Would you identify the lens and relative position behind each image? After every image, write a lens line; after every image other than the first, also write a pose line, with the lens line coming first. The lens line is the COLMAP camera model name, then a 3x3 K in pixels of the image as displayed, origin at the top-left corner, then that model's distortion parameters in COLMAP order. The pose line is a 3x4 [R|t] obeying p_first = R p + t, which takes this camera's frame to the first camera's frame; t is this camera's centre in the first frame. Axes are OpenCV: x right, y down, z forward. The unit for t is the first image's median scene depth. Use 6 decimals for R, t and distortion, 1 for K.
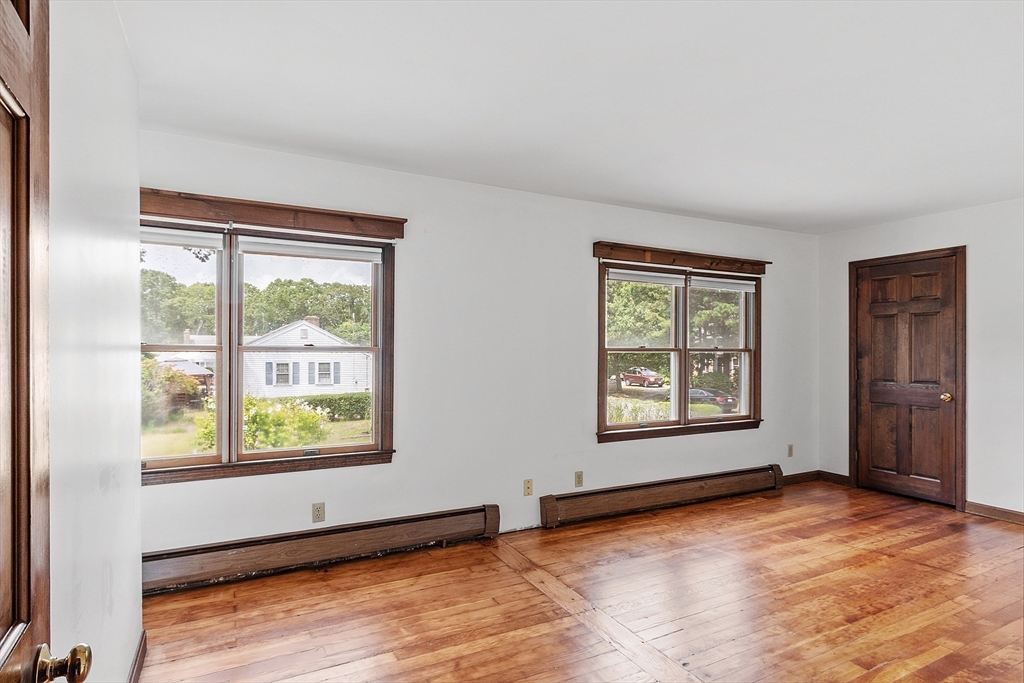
lens RADIAL K [[549.0, 0, 513.1], [0, 549.0, 344.8], [0, 0, 1]] dist [0.002919, -0.000080]
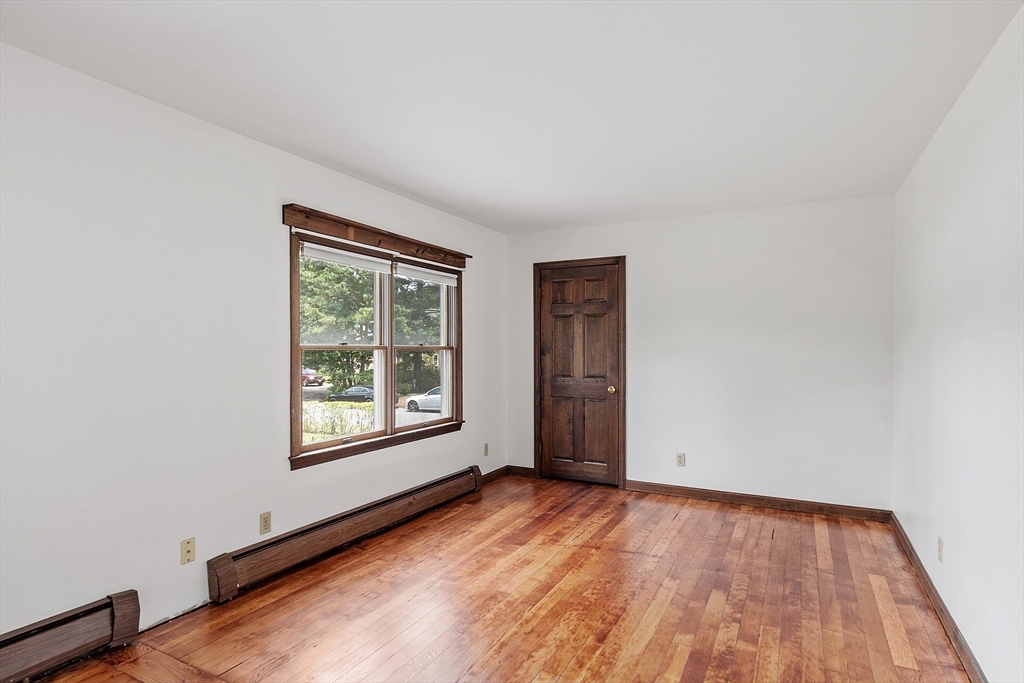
lens RADIAL K [[549.0, 0, 501.8], [0, 549.0, 355.8], [0, 0, 1]] dist [0.002919, -0.000080]
pose [[0.831554, -0.008806, 0.555374, -0.023008], [-0.005110, 0.999711, 0.023504, 0.000909], [-0.555421, -0.022383, 0.831268, 0.205155]]
